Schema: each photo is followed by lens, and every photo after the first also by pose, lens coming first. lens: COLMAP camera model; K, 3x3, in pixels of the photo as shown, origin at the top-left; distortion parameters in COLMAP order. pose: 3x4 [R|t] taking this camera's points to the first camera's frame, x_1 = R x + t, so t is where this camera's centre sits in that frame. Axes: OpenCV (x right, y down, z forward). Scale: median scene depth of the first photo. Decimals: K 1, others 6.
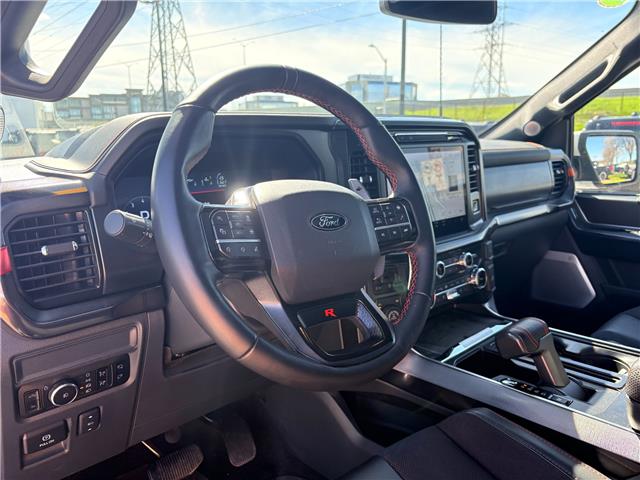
lens RADIAL K [[491.9, 0, 320.0], [0, 491.9, 240.0], [0, 0, 1]] dist [0.050602, -0.046799]
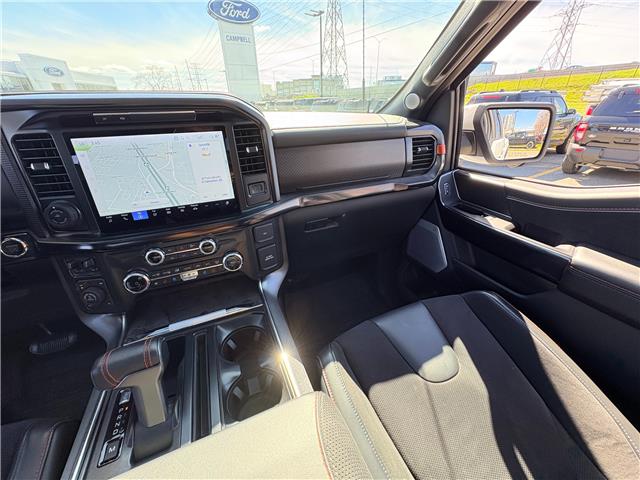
lens RADIAL K [[257.0, 0, 320.0], [0, 257.0, 240.0], [0, 0, 1]] dist [0.001927, 0.000412]
pose [[0.945082, 0.144945, -0.292936, 0.426009], [-0.057738, 0.956229, 0.286867, -0.089932], [0.321694, -0.254199, 0.912083, 0.375315]]
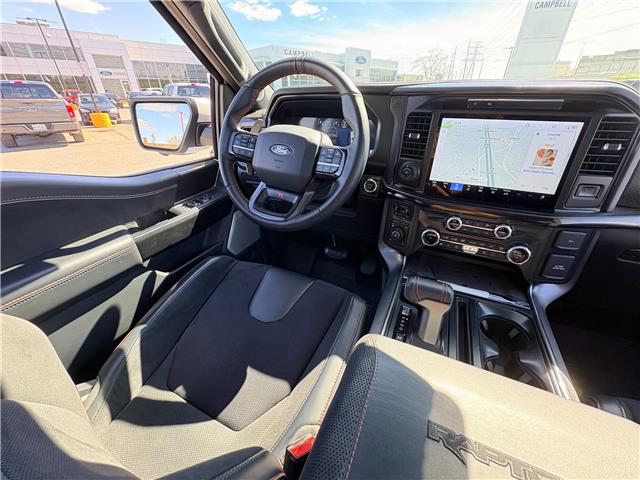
lens RADIAL K [[257.0, 0, 320.0], [0, 257.0, 240.0], [0, 0, 1]] dist [0.001927, 0.000412]
pose [[0.388238, 0.470342, -0.792496, 0.377242], [-0.191016, 0.882346, 0.430090, -0.070144], [0.901546, -0.015598, 0.432403, 0.253545]]
